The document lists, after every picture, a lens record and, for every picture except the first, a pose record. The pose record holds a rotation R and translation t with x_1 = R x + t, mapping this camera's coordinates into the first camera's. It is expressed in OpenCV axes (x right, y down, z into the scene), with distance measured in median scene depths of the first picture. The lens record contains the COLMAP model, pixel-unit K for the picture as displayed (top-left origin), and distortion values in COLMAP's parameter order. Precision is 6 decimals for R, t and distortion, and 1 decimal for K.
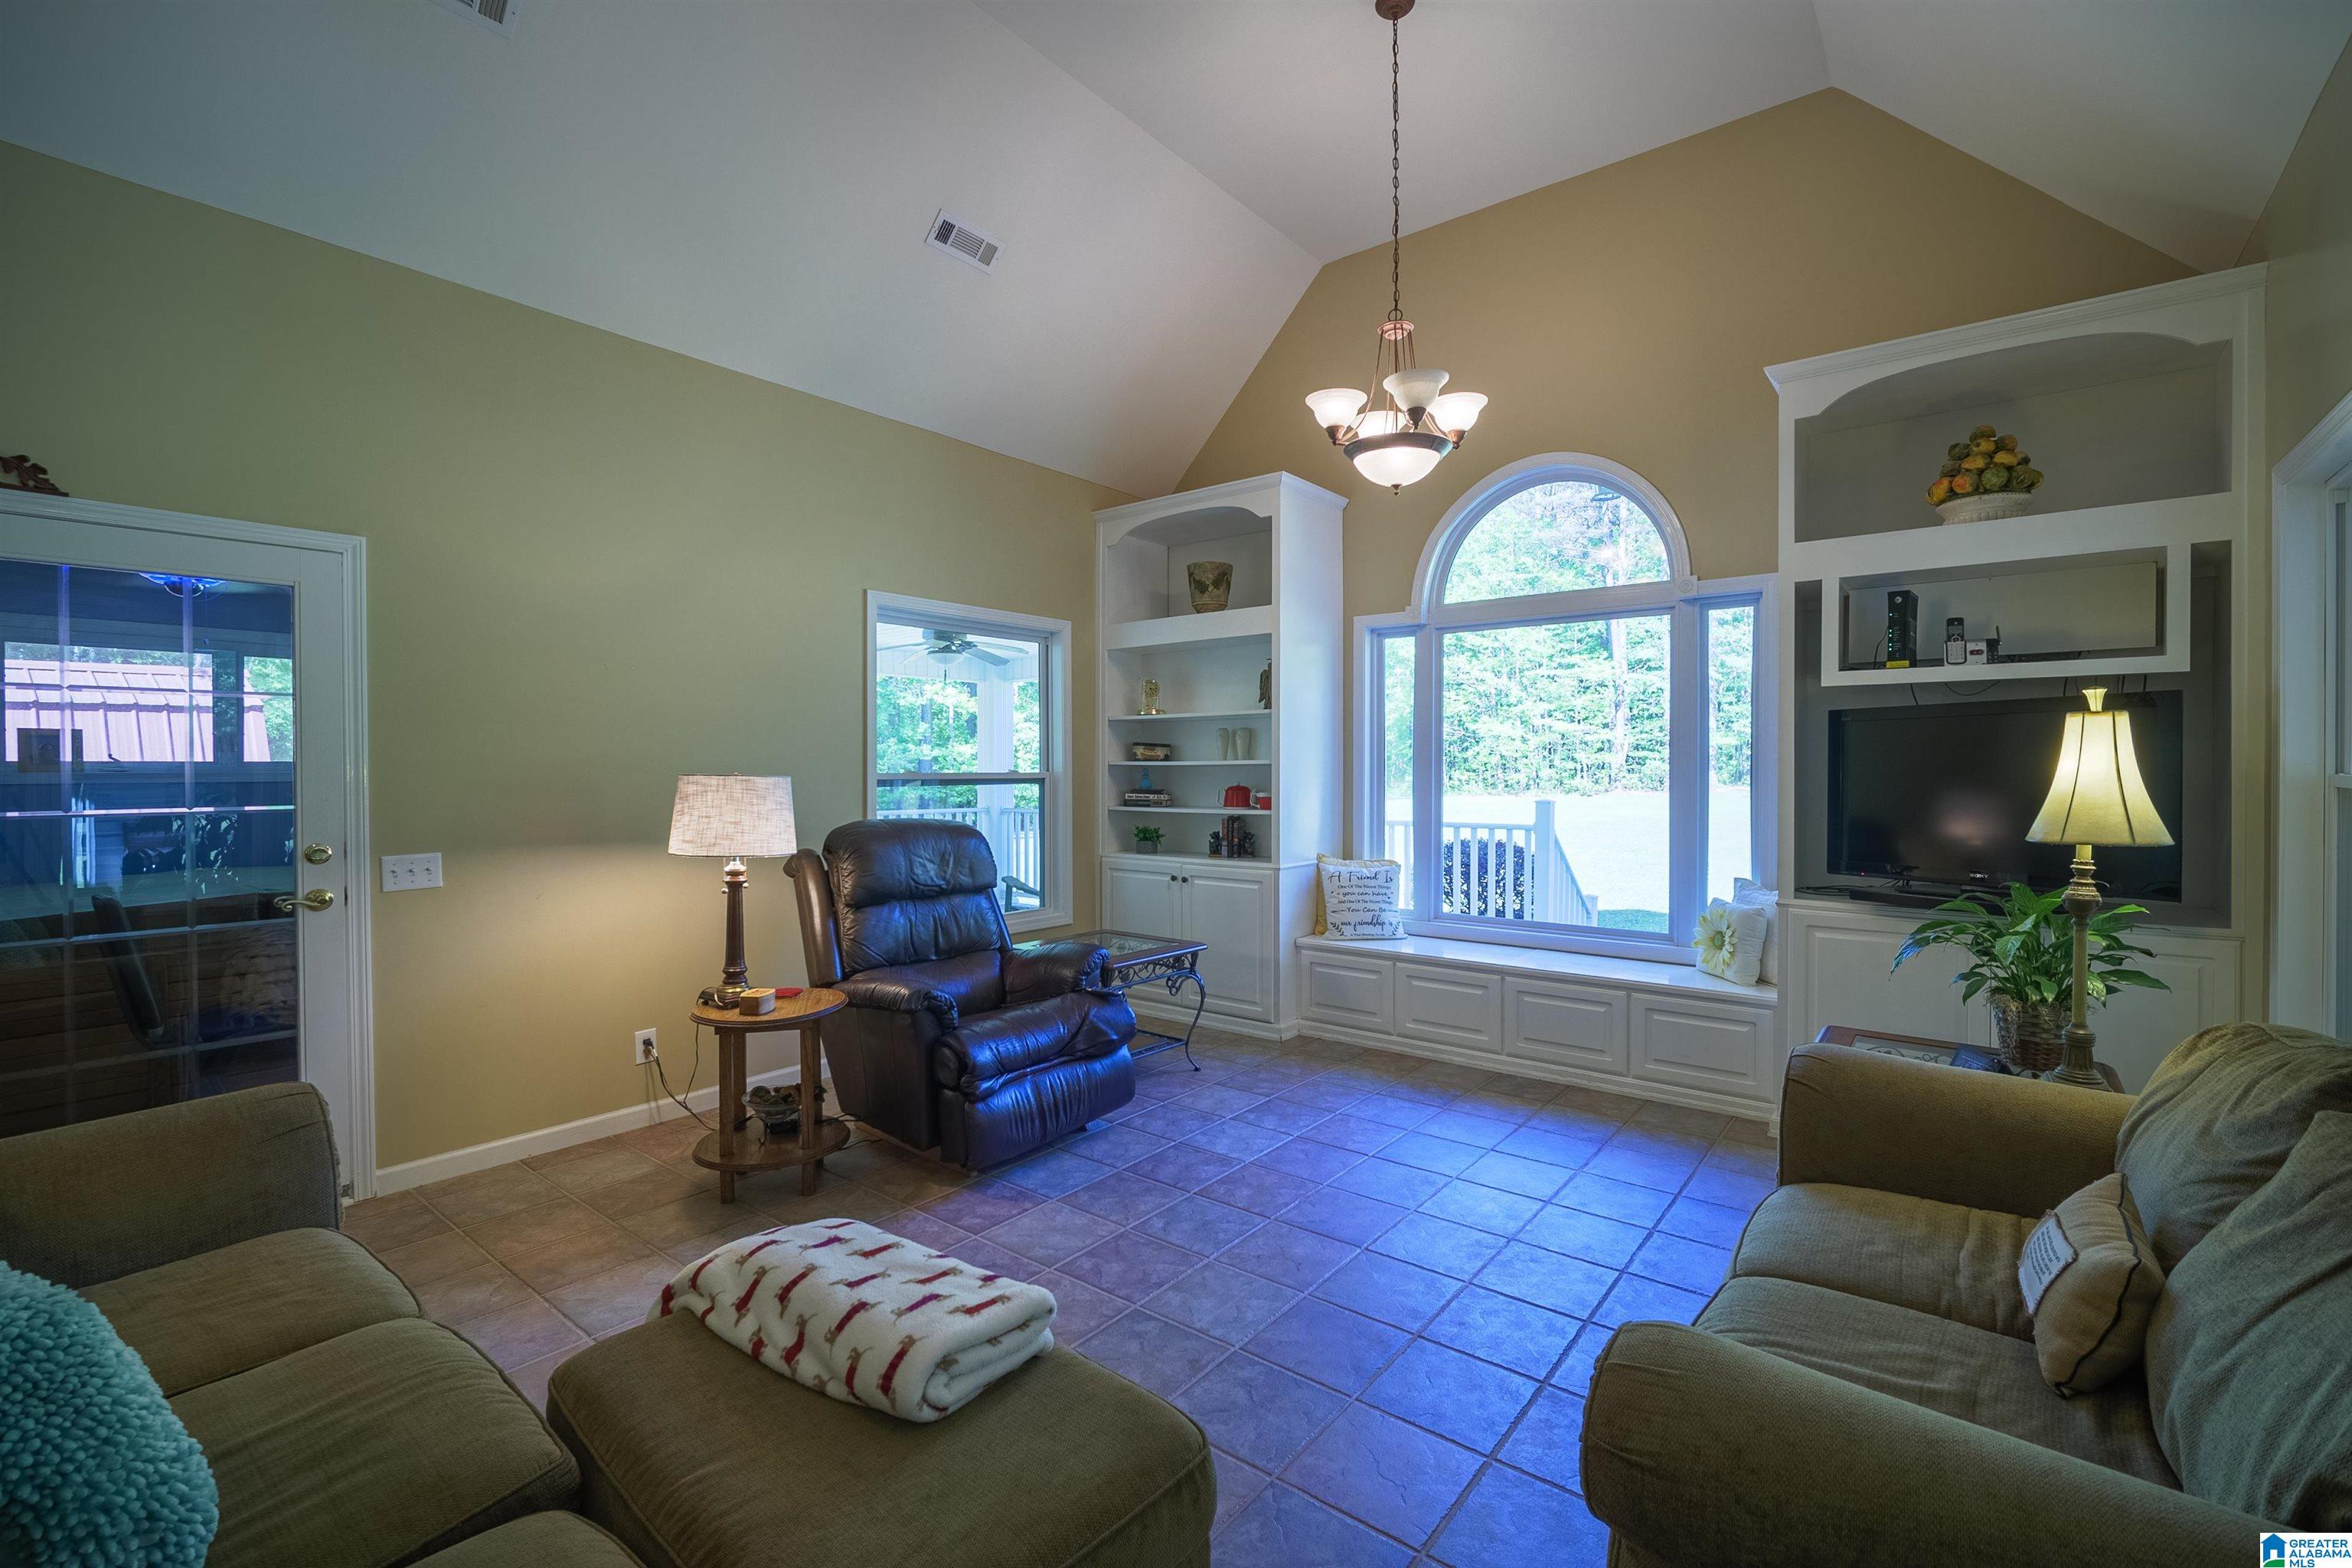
lens RADIAL K [[1016.7, 0, 1185.4], [0, 1016.7, 775.6], [0, 0, 1]] dist [-0.005248, -0.000412]
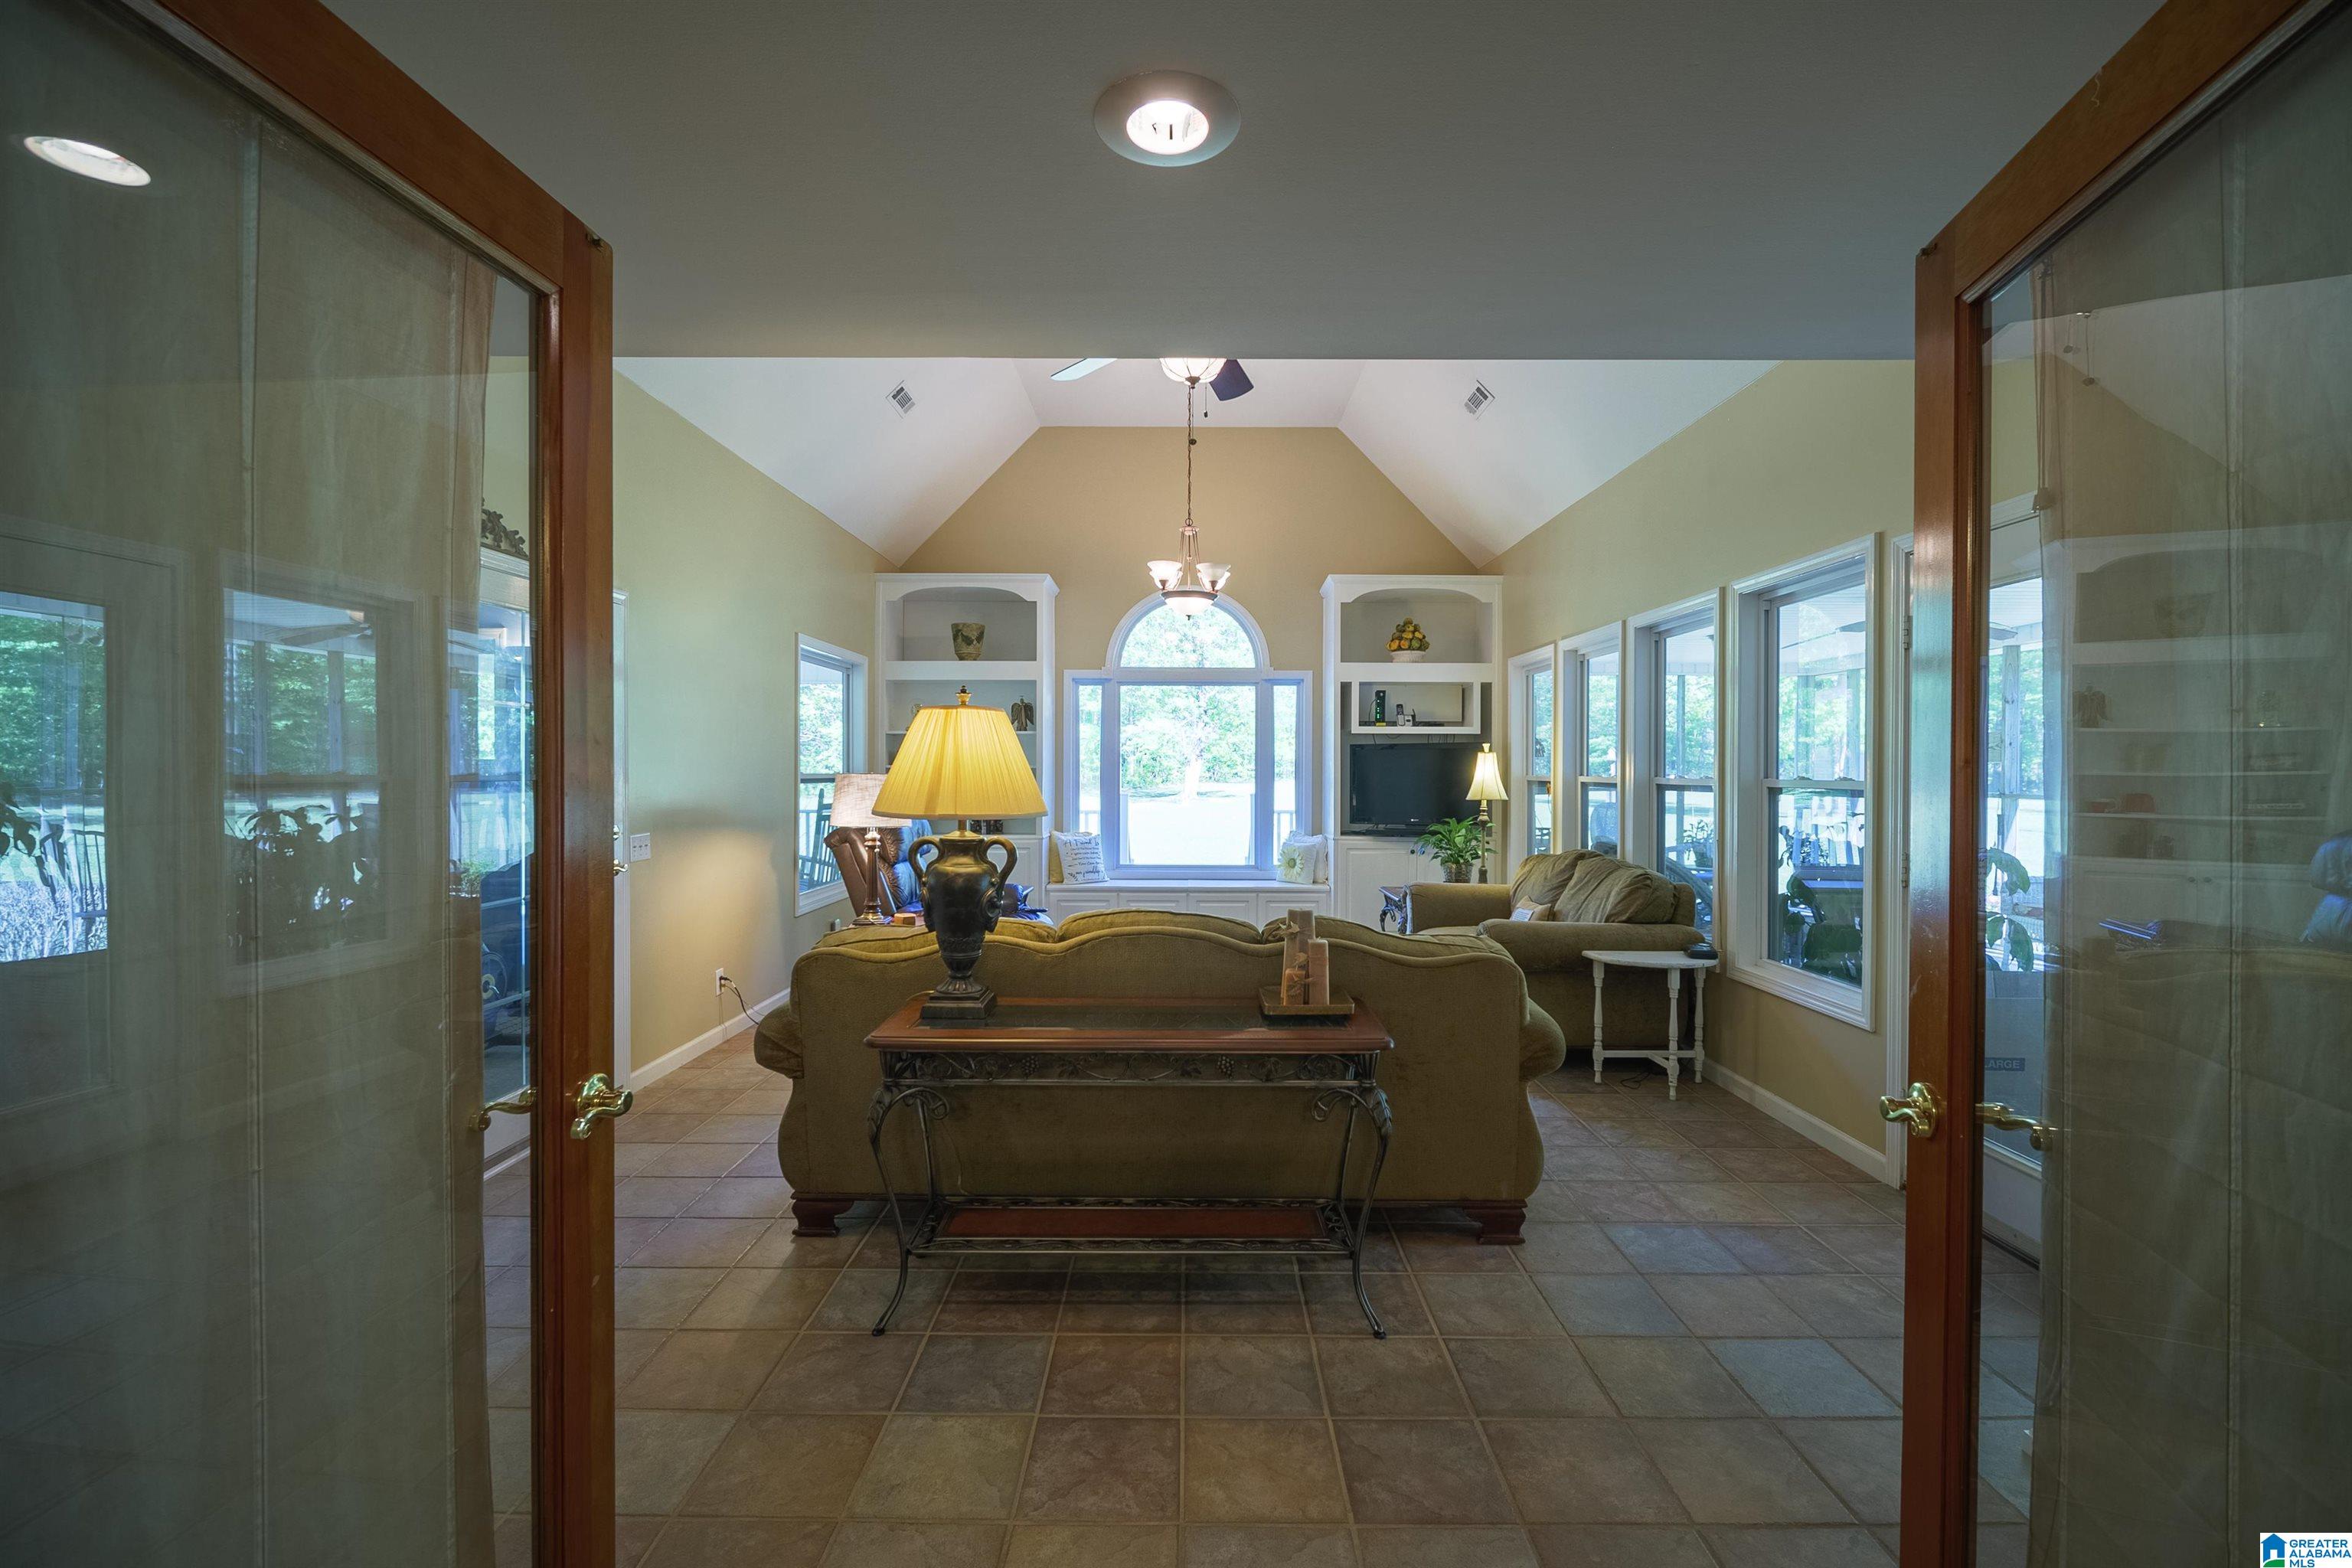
lens RADIAL K [[1016.7, 0, 1183.5], [0, 1016.7, 775.5], [0, 0, 1]] dist [-0.005248, -0.000412]
pose [[0.786878, 0.002638, 0.617103, -0.941689], [-0.000403, 0.999993, -0.003761, 0.006631], [-0.617109, 0.002711, 0.786873, -0.430921]]
